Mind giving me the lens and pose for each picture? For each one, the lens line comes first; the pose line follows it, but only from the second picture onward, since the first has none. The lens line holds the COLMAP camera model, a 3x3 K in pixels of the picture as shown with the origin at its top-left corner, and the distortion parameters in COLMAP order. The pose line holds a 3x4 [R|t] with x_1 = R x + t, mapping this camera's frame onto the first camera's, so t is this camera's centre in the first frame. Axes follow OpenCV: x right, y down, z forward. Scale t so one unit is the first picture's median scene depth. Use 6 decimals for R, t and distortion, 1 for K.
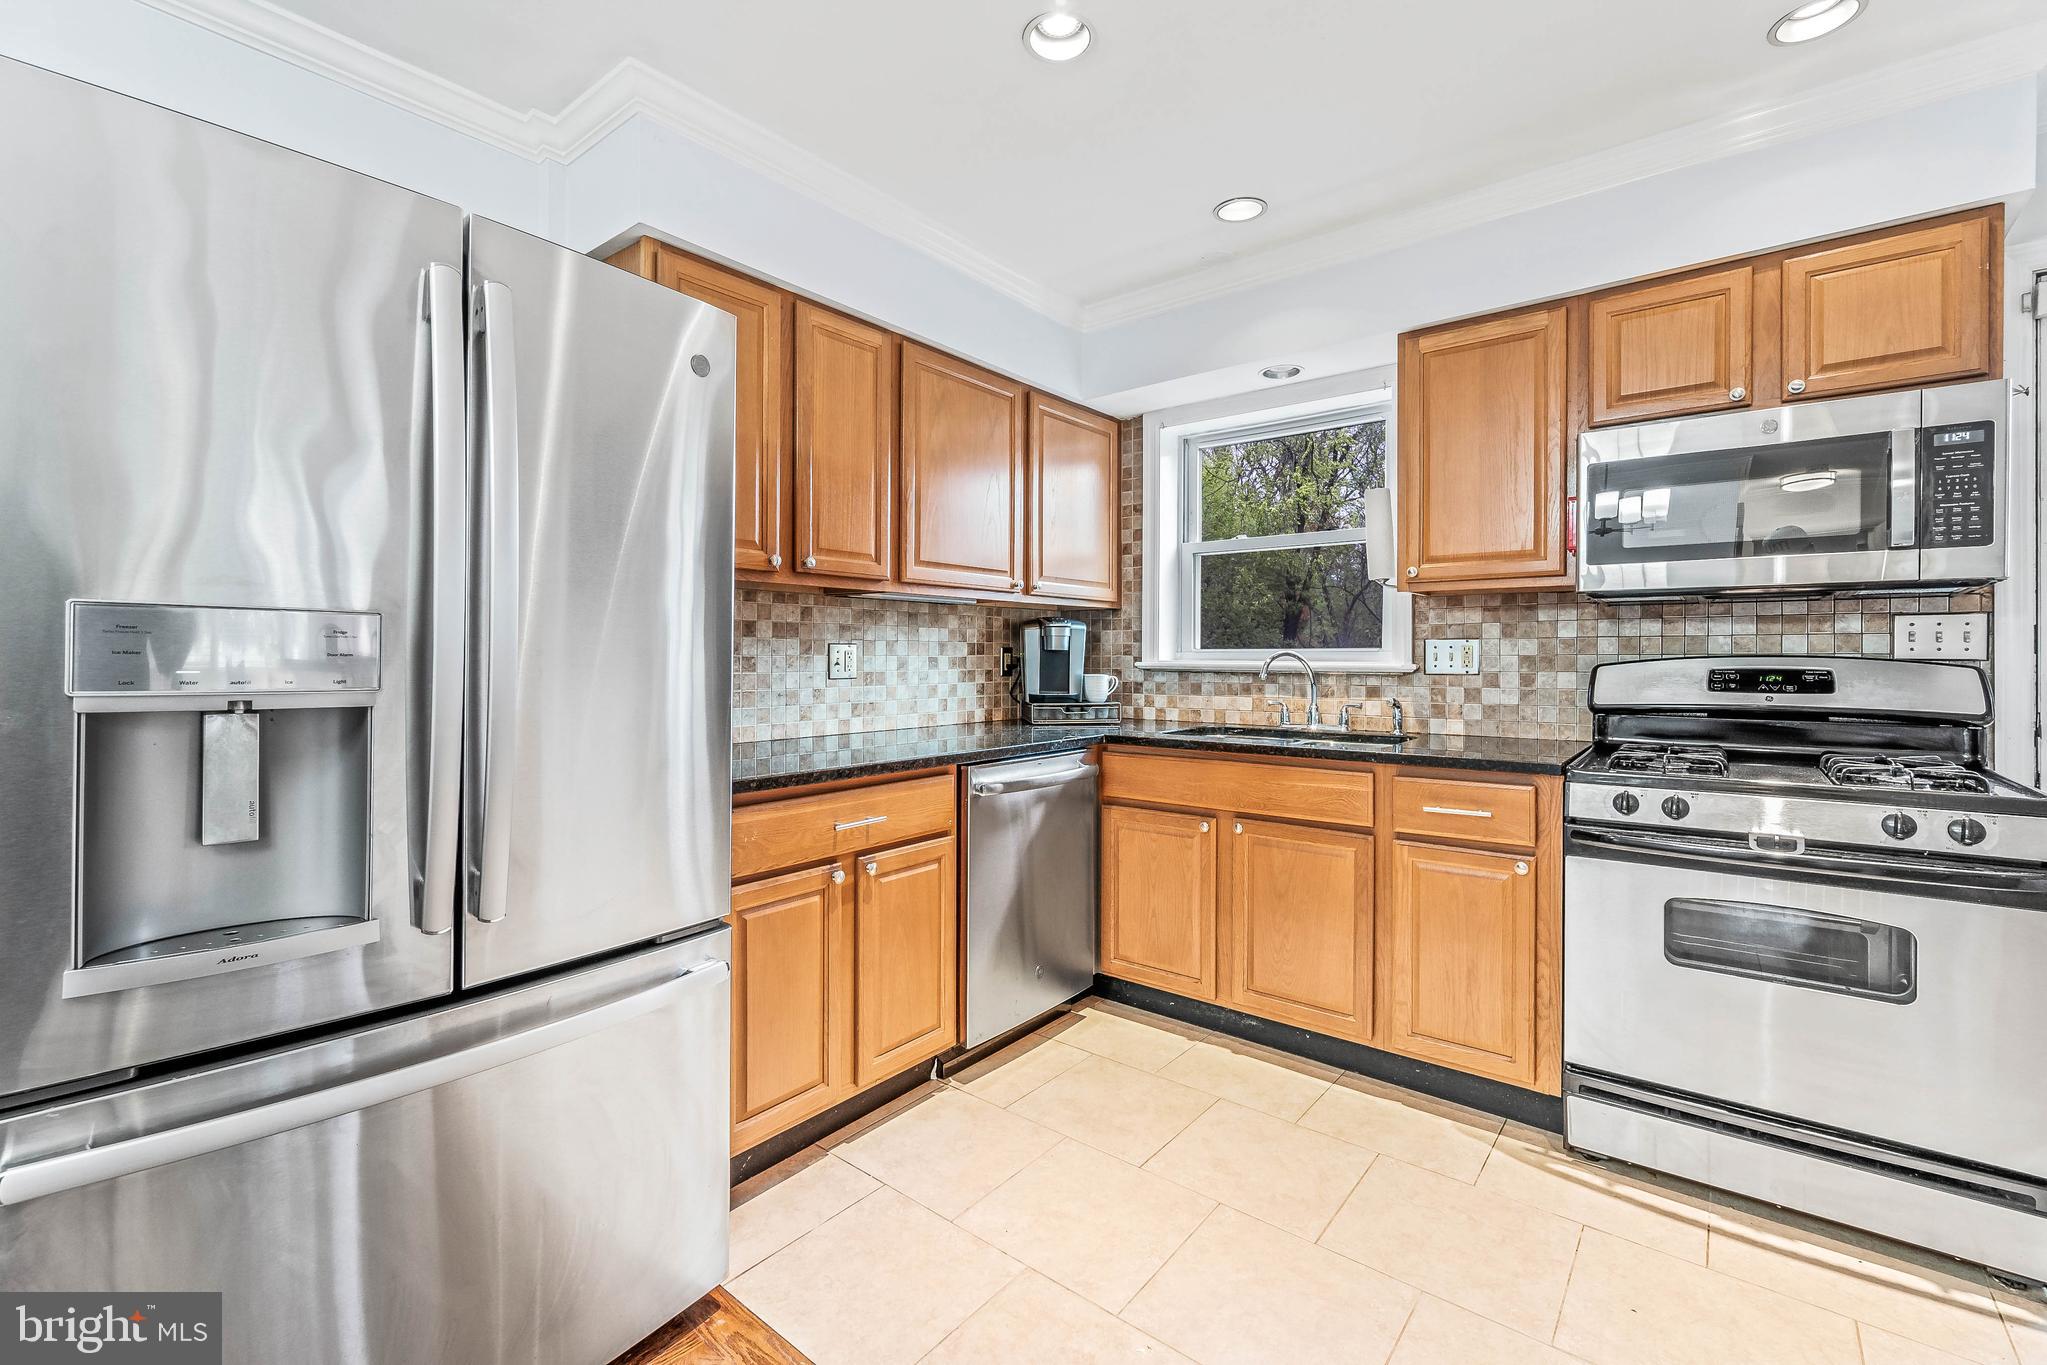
lens RADIAL K [[889.5, 0, 1001.5], [0, 889.5, 657.9], [0, 0, 1]] dist [-0.008272, 0.003450]
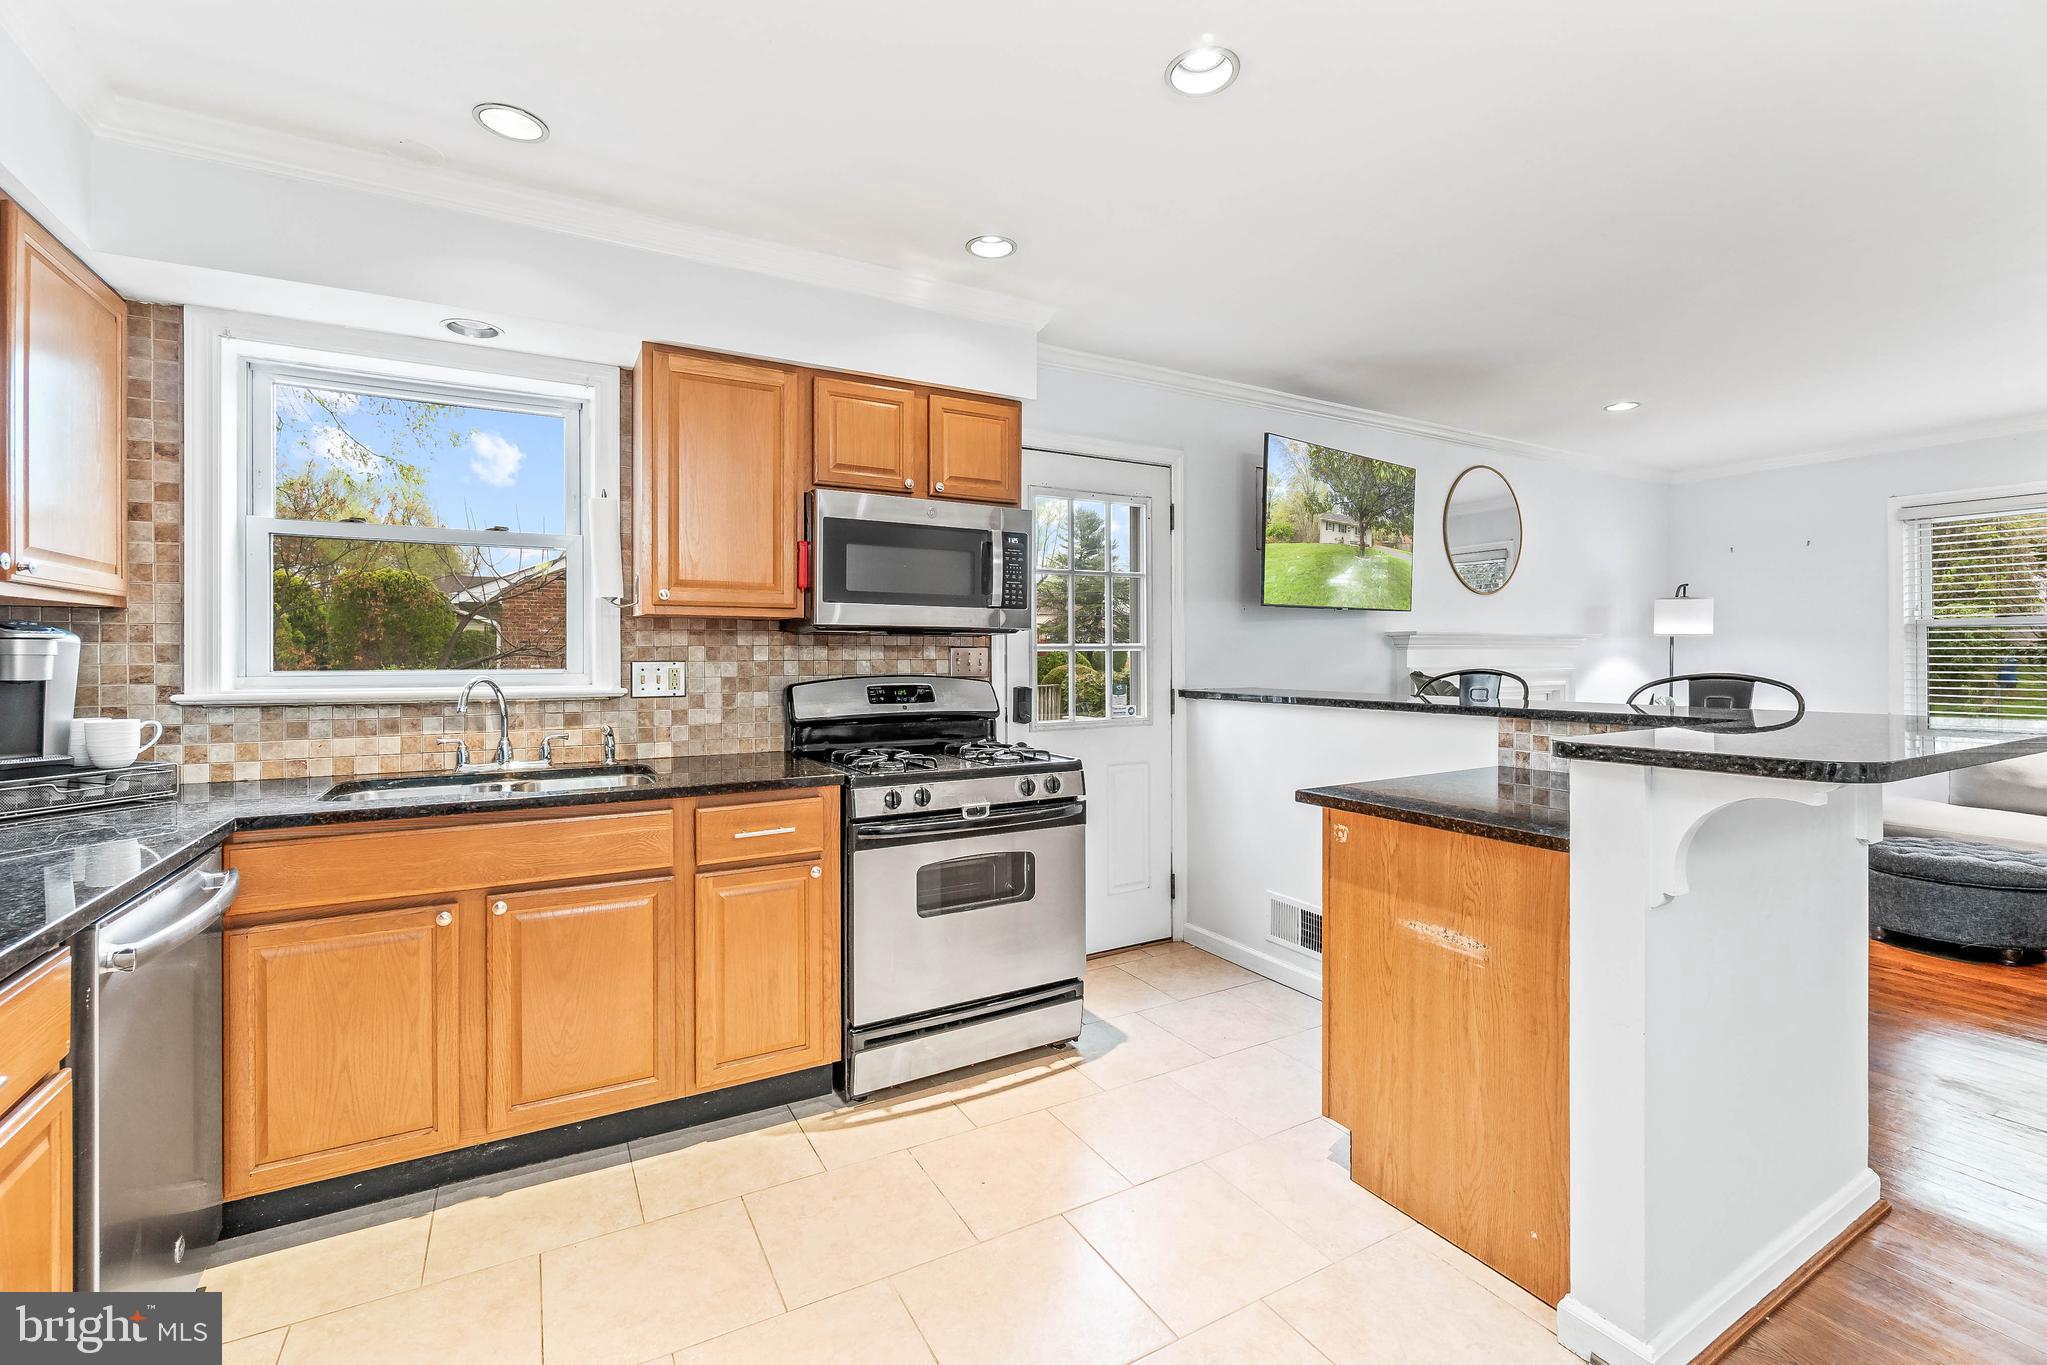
lens RADIAL K [[889.5, 0, 1023.8], [0, 889.5, 658.1], [0, 0, 1]] dist [-0.008272, 0.003450]
pose [[0.354361, -0.004569, 0.935097, -0.300564], [0.004149, 0.999986, 0.003314, -0.028814], [-0.935099, 0.002705, 0.354375, 0.289571]]
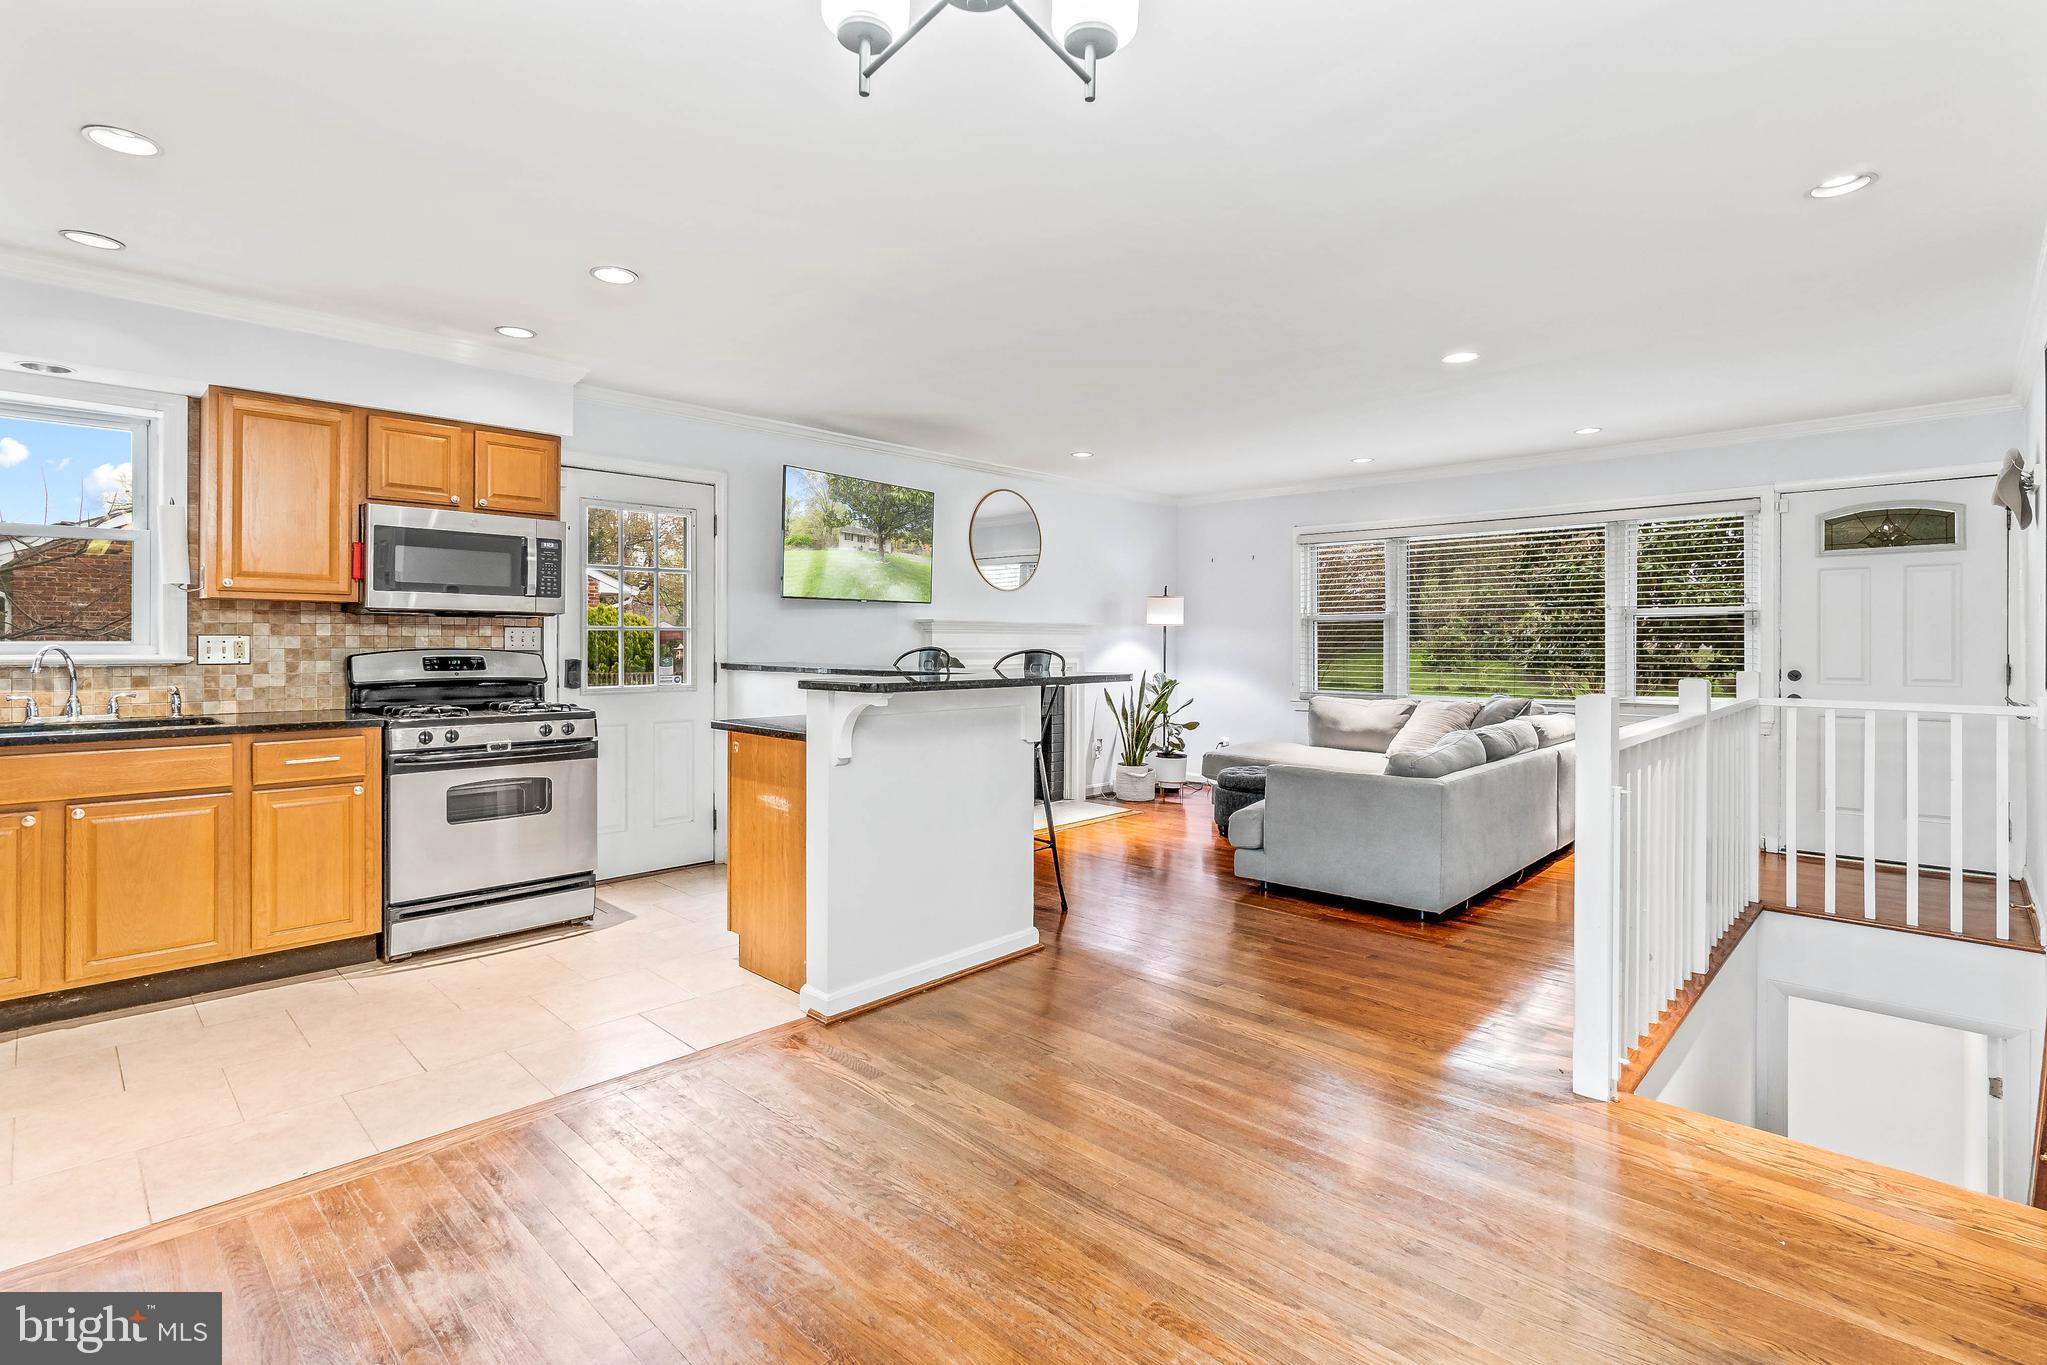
lens RADIAL K [[980.5, 0, 1036.3], [0, 980.5, 647.0], [0, 0, 1]] dist [-0.007645, 0.001583]
pose [[0.076149, -0.004492, 0.997086, -0.807402], [-0.002648, 0.999985, 0.004707, -0.015733], [-0.997093, -0.002999, 0.076136, -0.231101]]
